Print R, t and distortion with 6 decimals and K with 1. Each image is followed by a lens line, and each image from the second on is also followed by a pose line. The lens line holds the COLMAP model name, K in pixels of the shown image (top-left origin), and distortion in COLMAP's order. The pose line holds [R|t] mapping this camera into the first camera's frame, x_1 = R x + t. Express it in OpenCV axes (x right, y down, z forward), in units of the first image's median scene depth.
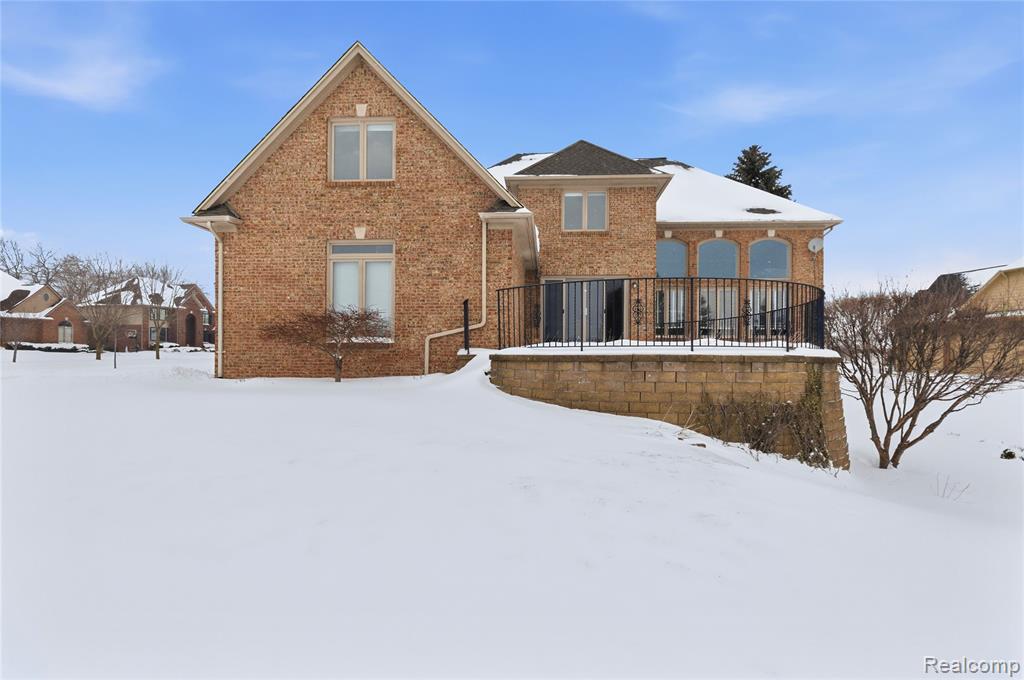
lens RADIAL K [[462.1, 0, 509.2], [0, 462.1, 361.6], [0, 0, 1]] dist [-0.001410, -0.000103]
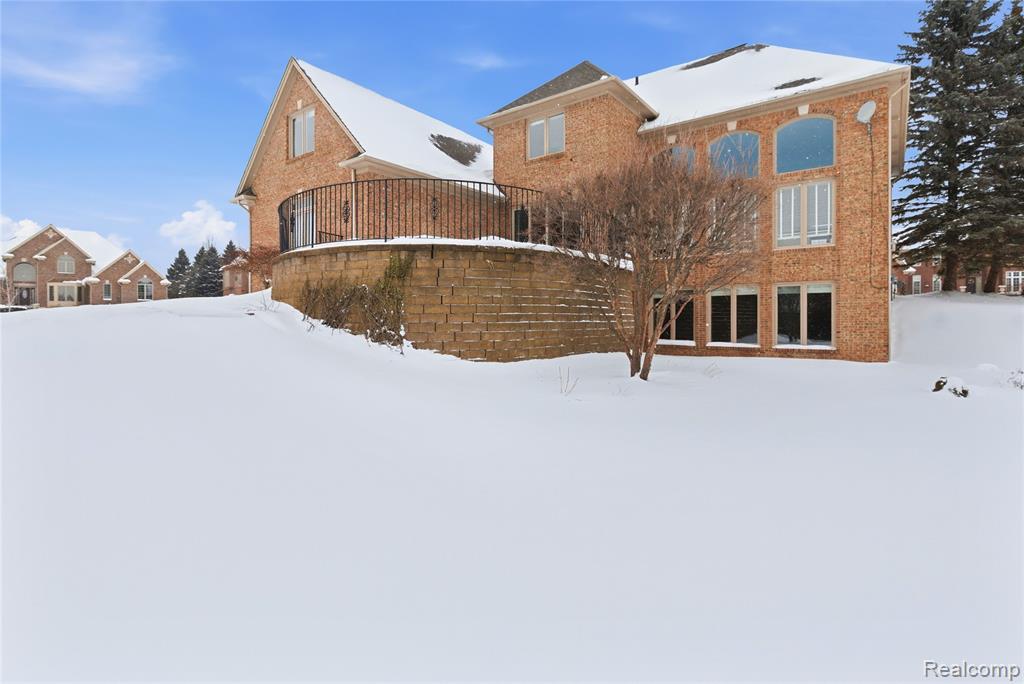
lens RADIAL K [[480.8, 0, 515.6], [0, 480.8, 325.7], [0, 0, 1]] dist [-0.003009, -0.000168]
pose [[0.839793, -0.002795, -0.542899, 1.009474], [0.005377, 0.999981, 0.003169, 0.119286], [0.542880, -0.005581, 0.839792, 0.138130]]
